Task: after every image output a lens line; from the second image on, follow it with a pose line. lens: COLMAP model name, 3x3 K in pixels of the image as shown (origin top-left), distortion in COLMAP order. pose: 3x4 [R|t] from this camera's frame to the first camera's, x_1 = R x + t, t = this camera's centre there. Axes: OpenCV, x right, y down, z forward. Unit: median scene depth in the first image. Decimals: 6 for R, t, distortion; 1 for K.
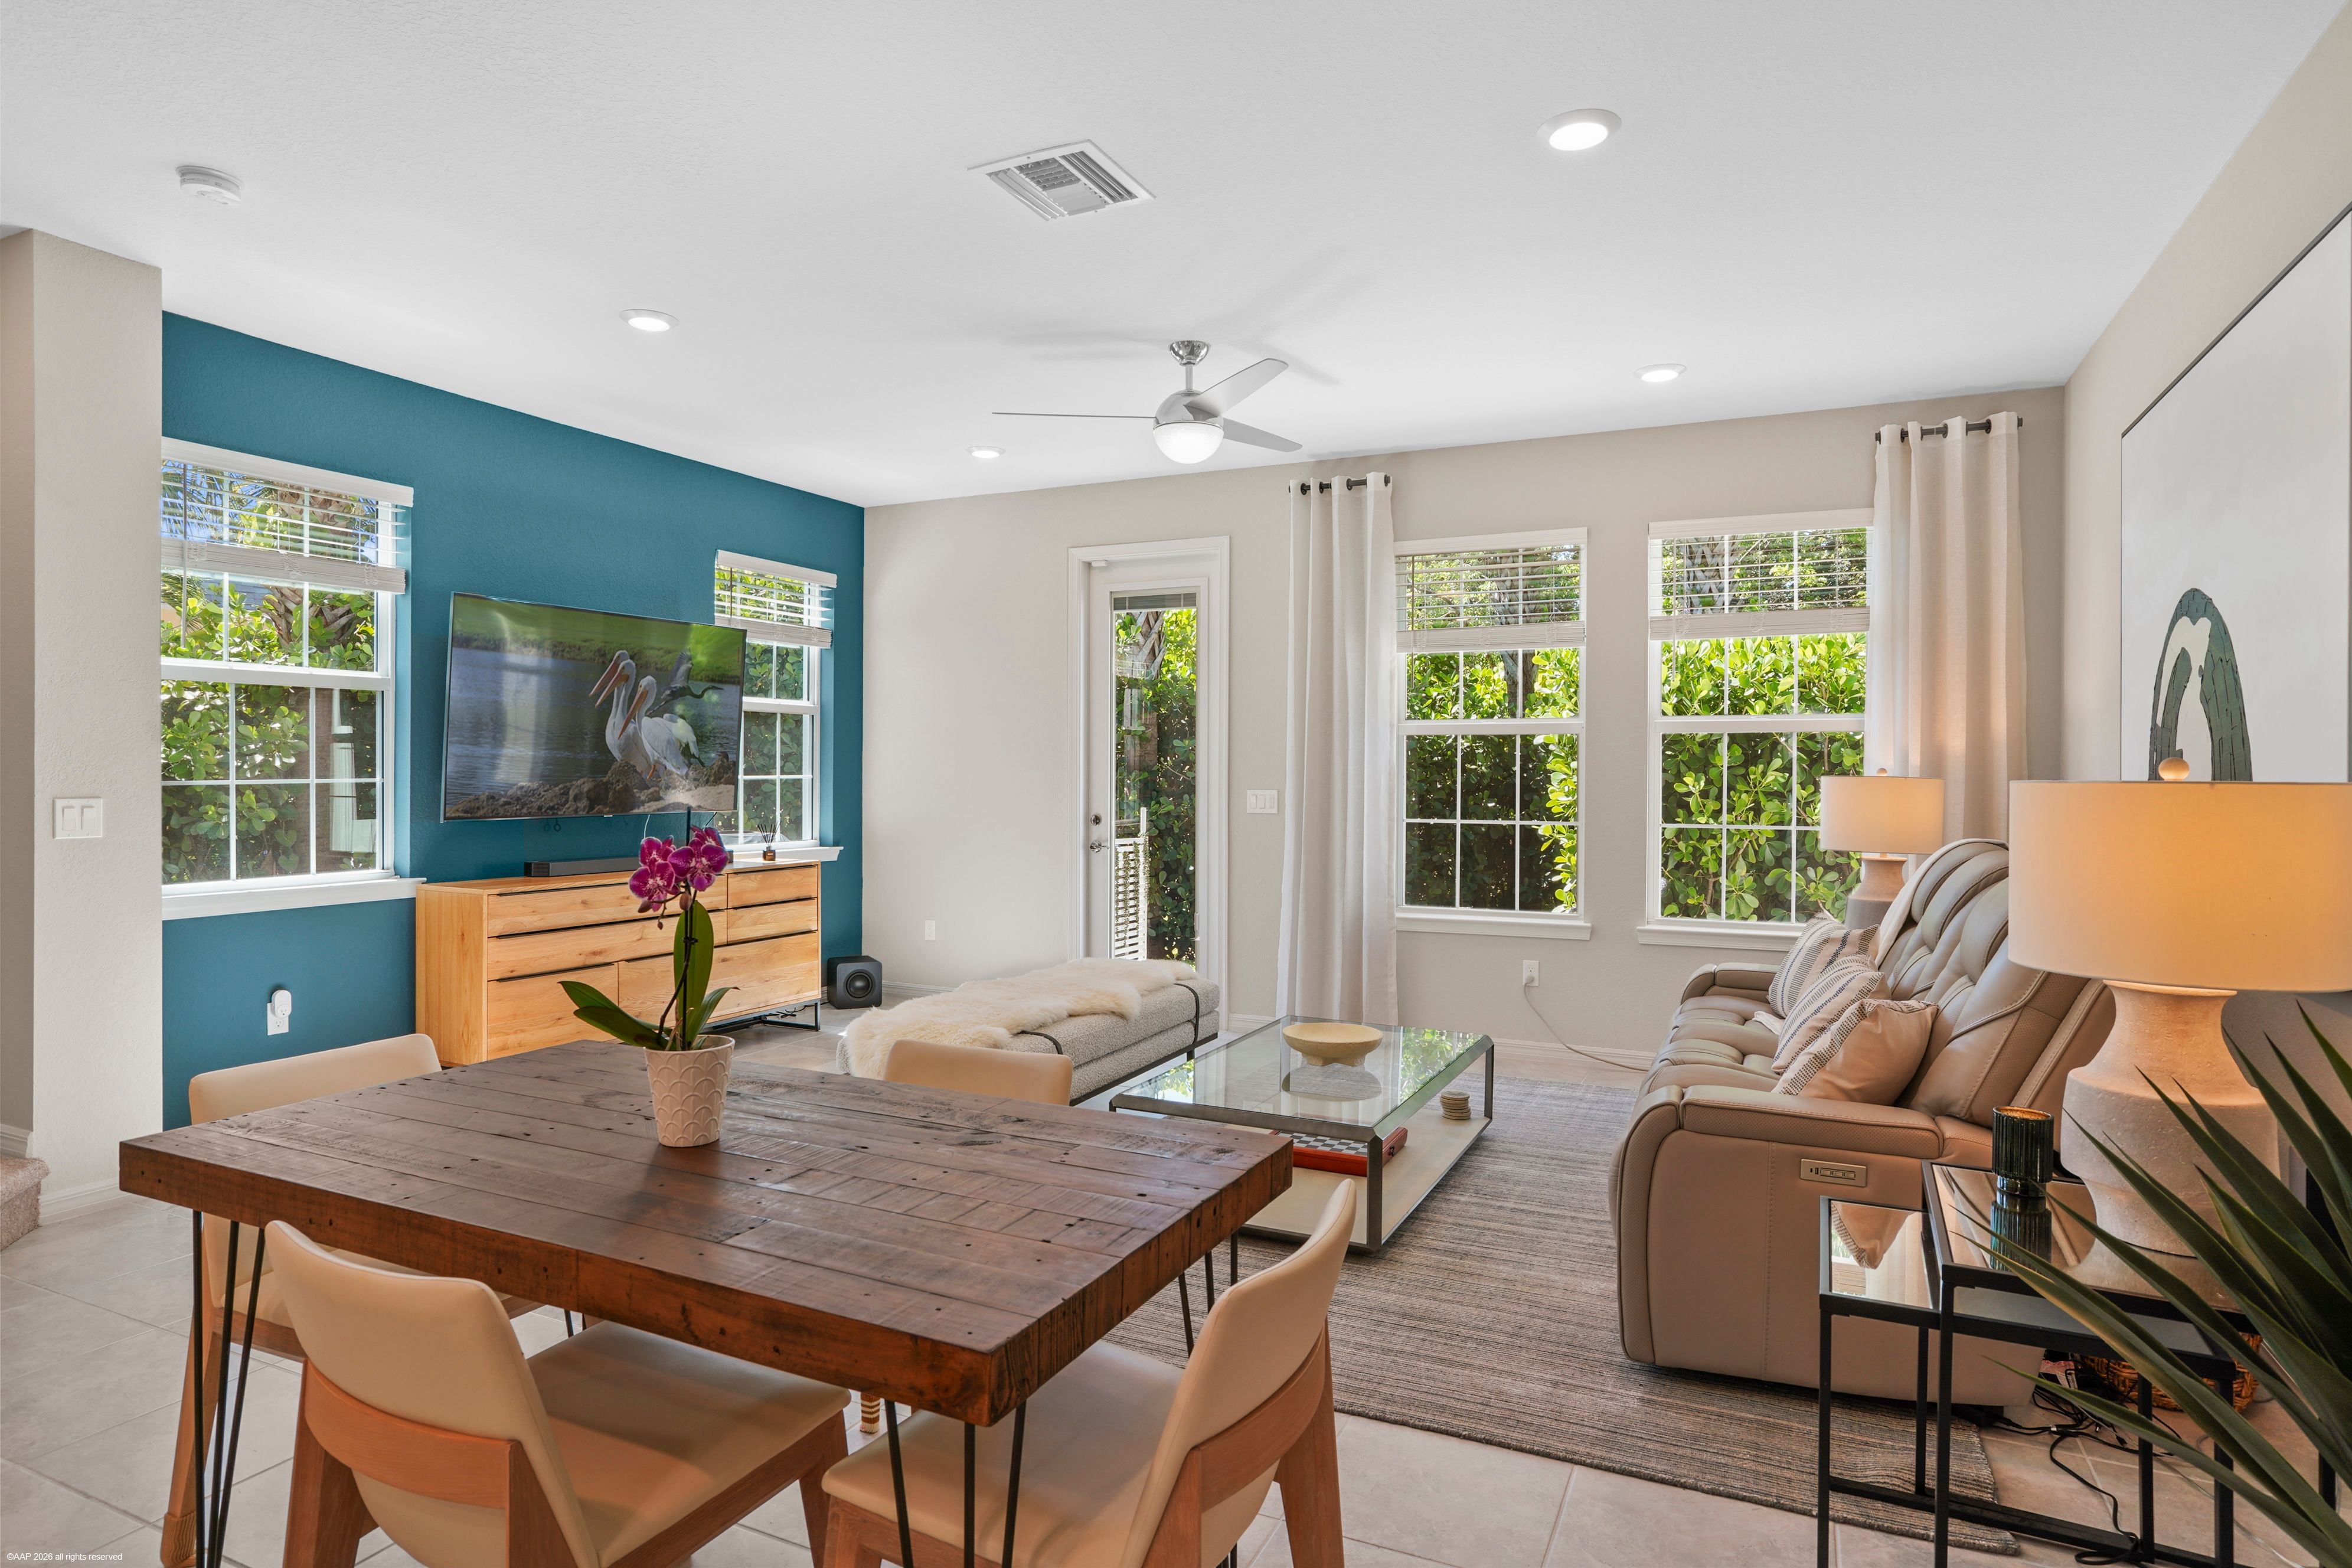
lens RADIAL K [[1290.9, 0, 1158.0], [0, 1290.9, 783.7], [0, 0, 1]] dist [-0.004765, -0.000105]
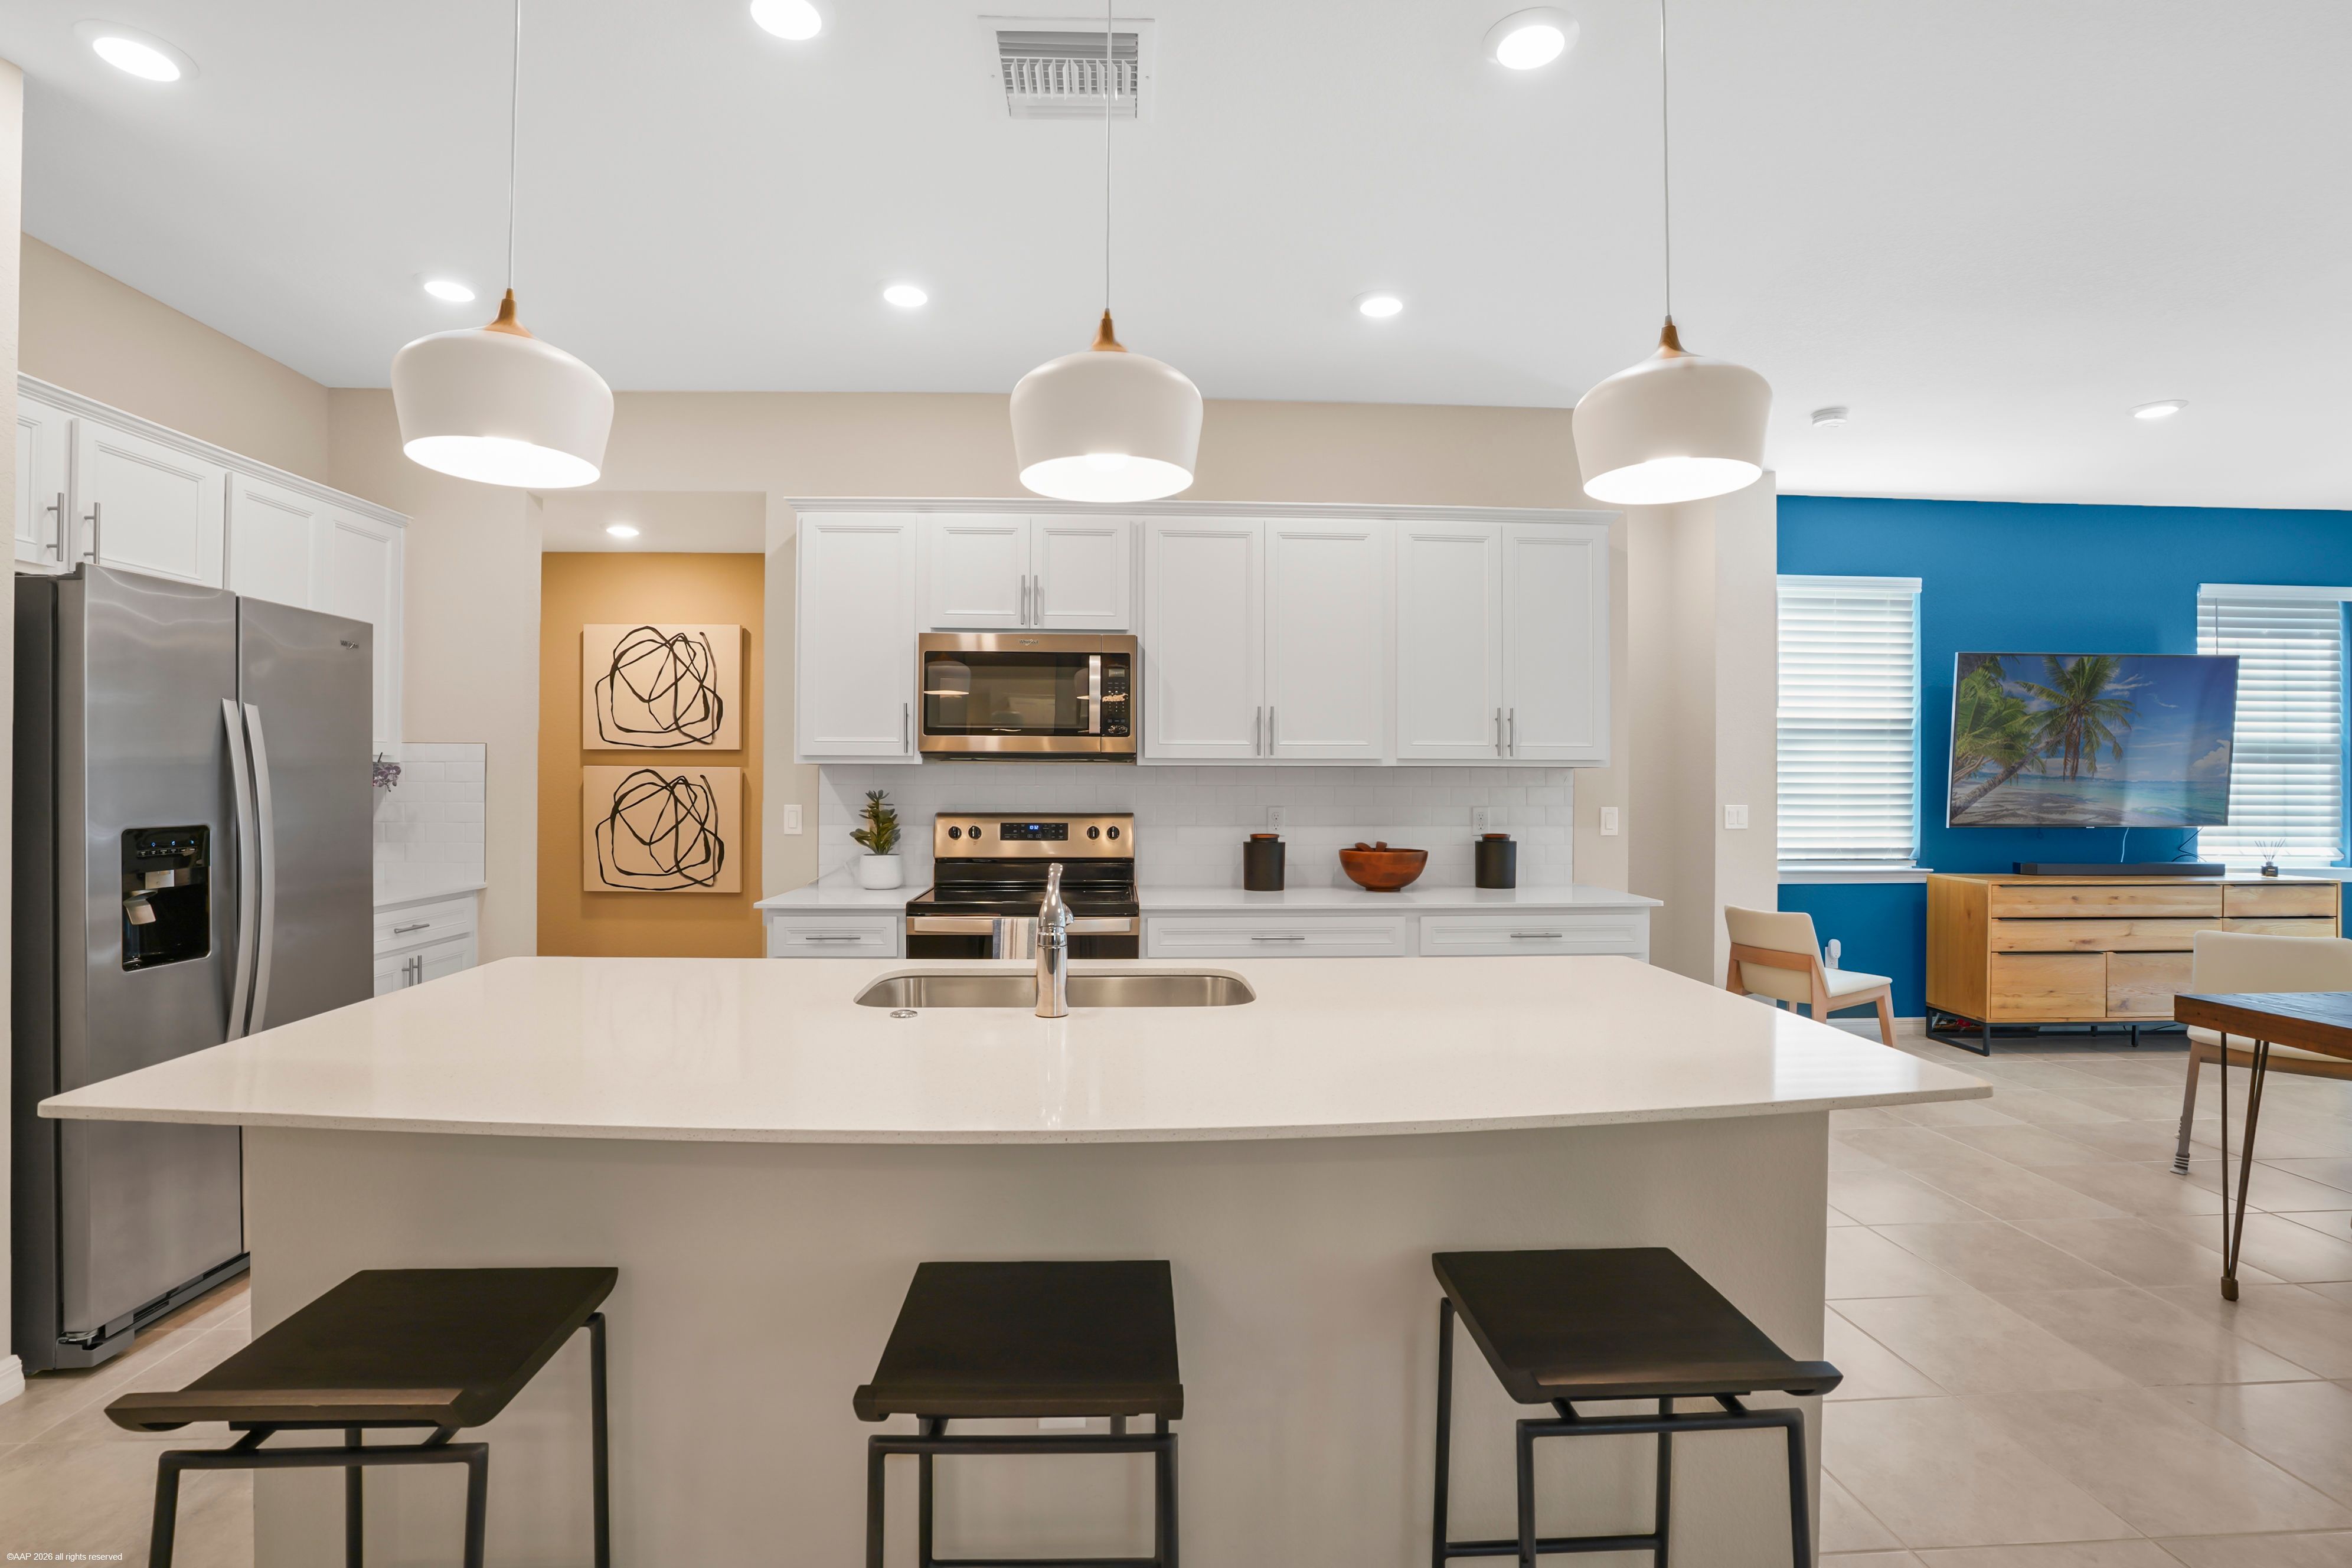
lens RADIAL K [[1081.5, 0, 1167.7], [0, 1081.5, 779.9], [0, 0, 1]] dist [-0.059091, 0.020033]
pose [[0.477939, -0.002264, -0.878390, 0.006784], [-0.011495, 0.999895, -0.008832, -0.000095], [0.878318, 0.014318, 0.477862, -0.185483]]
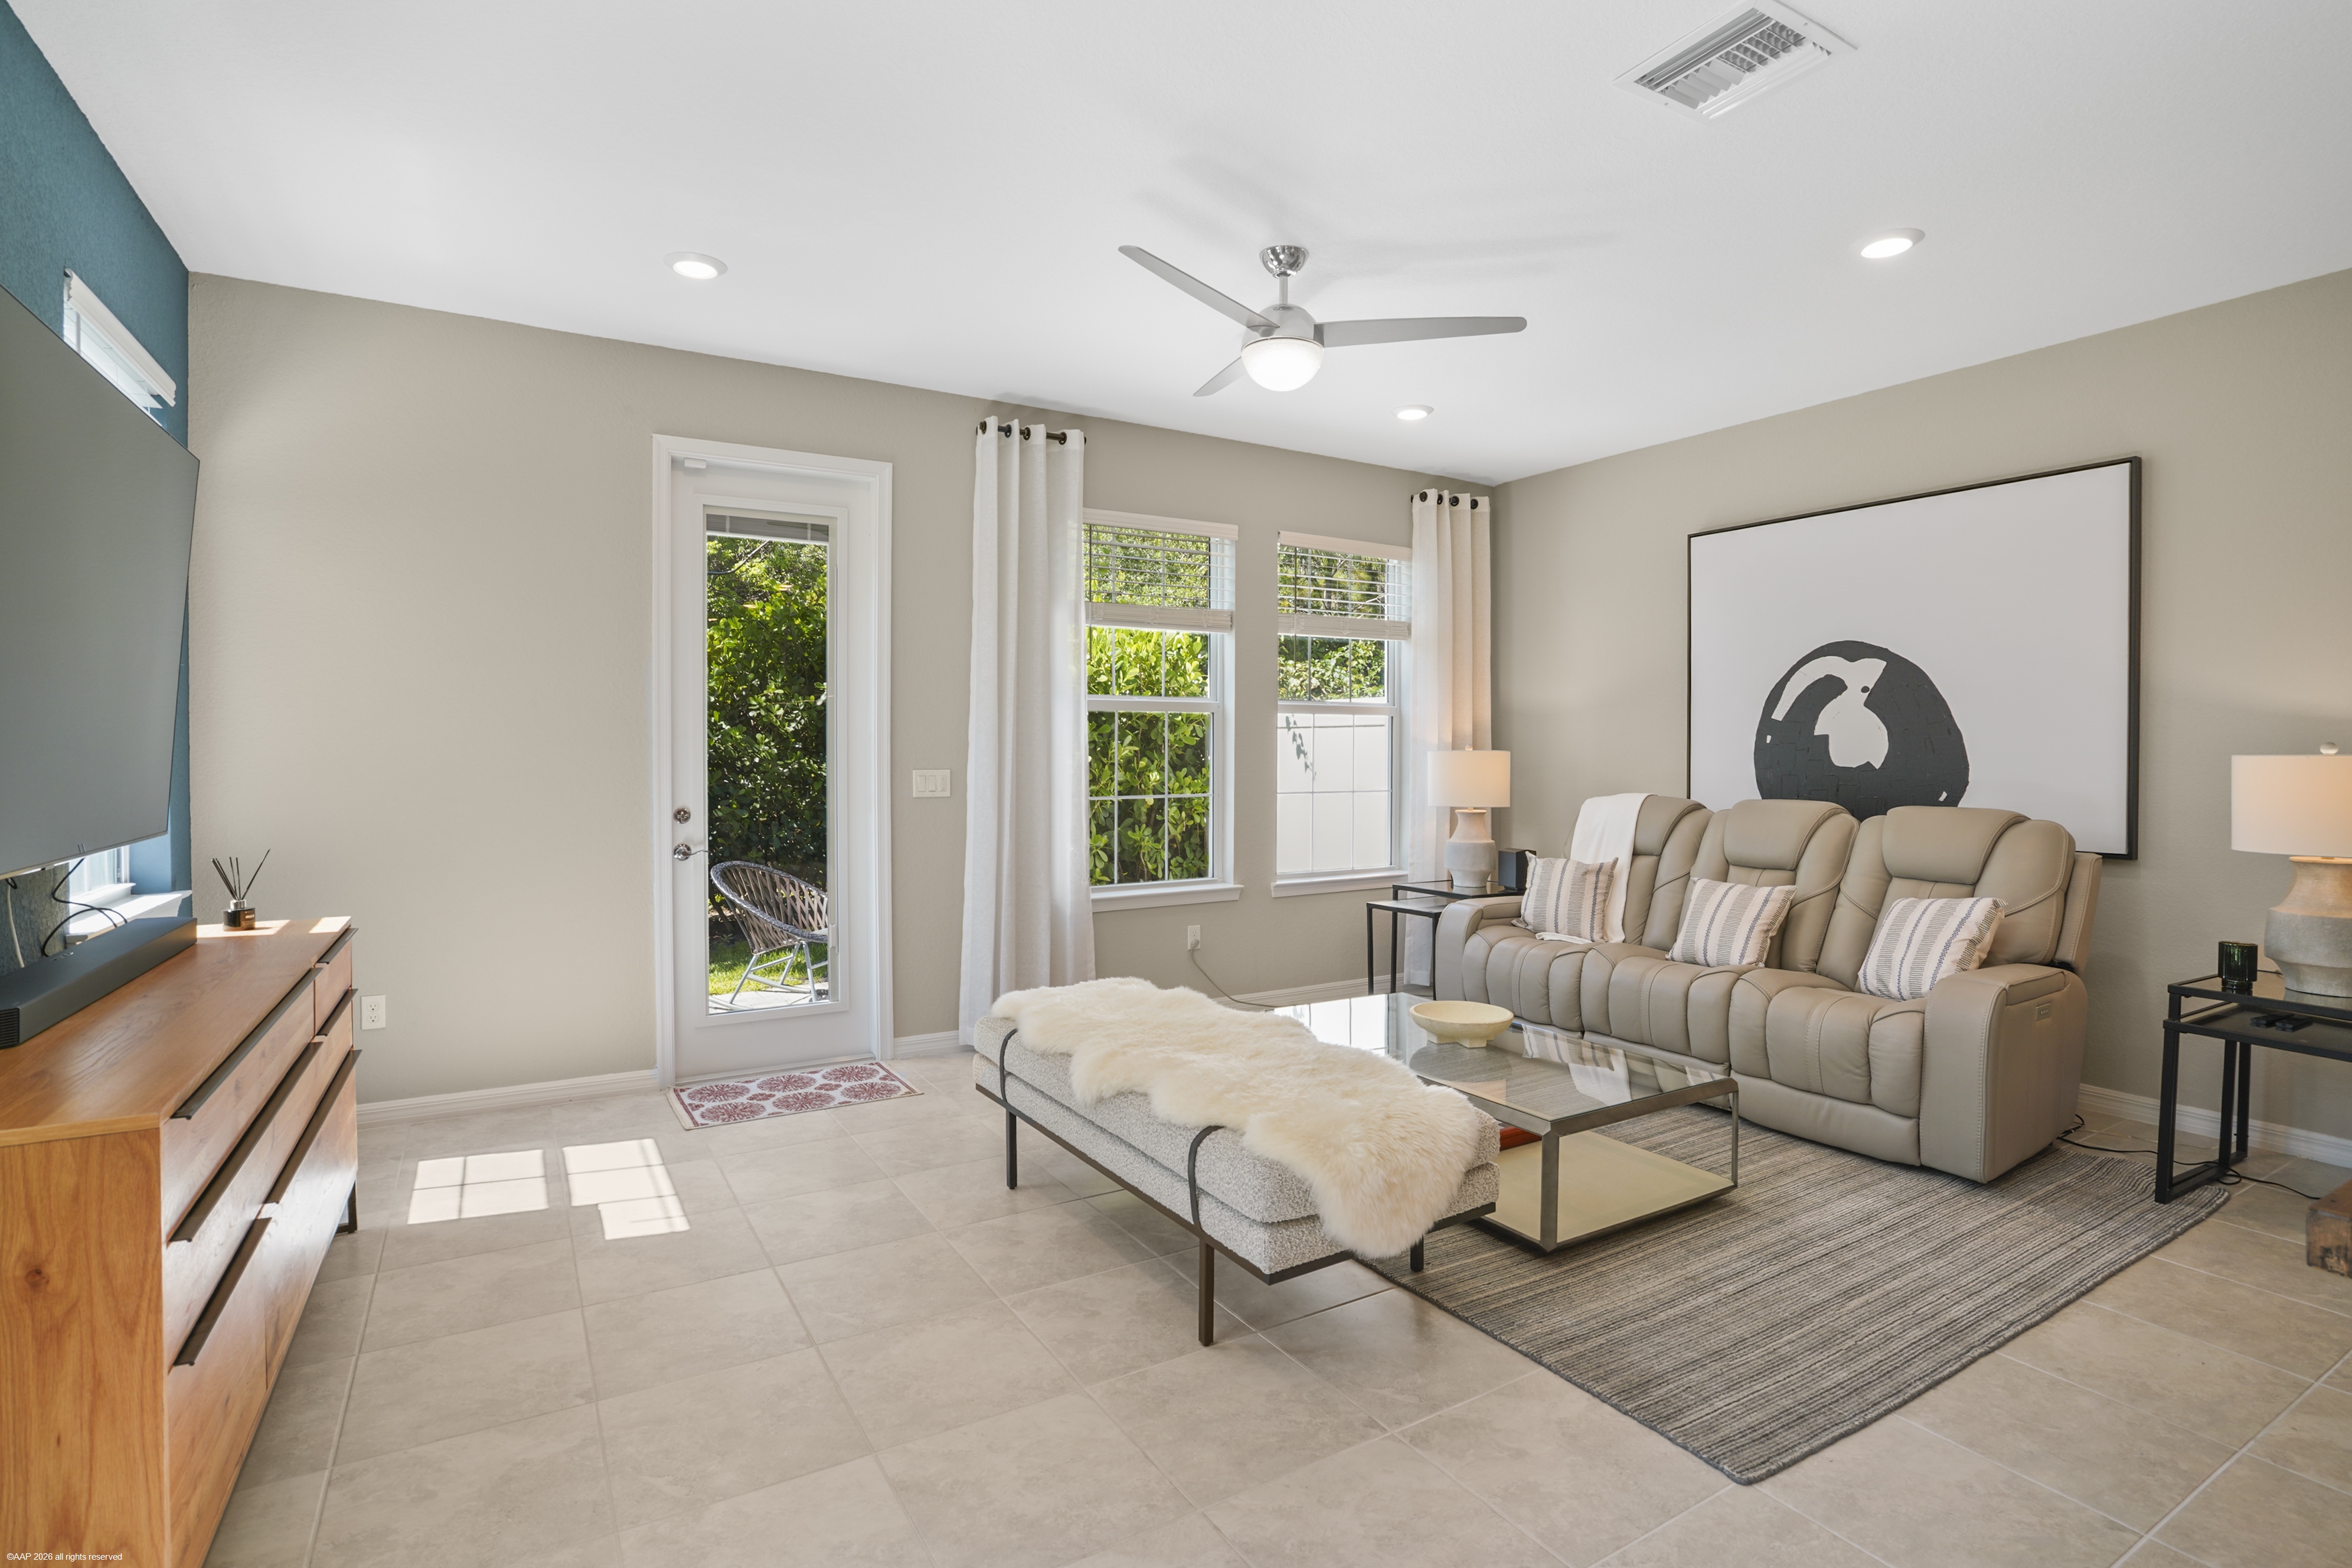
lens RADIAL K [[1140.6, 0, 1148.6], [0, 1140.6, 773.3], [0, 0, 1]] dist [-0.053671, 0.026529]
pose [[0.557419, -0.020257, 0.829984, -0.549581], [0.008909, 0.999791, 0.018418, -0.006774], [-0.830183, -0.002872, 0.557483, 0.549106]]
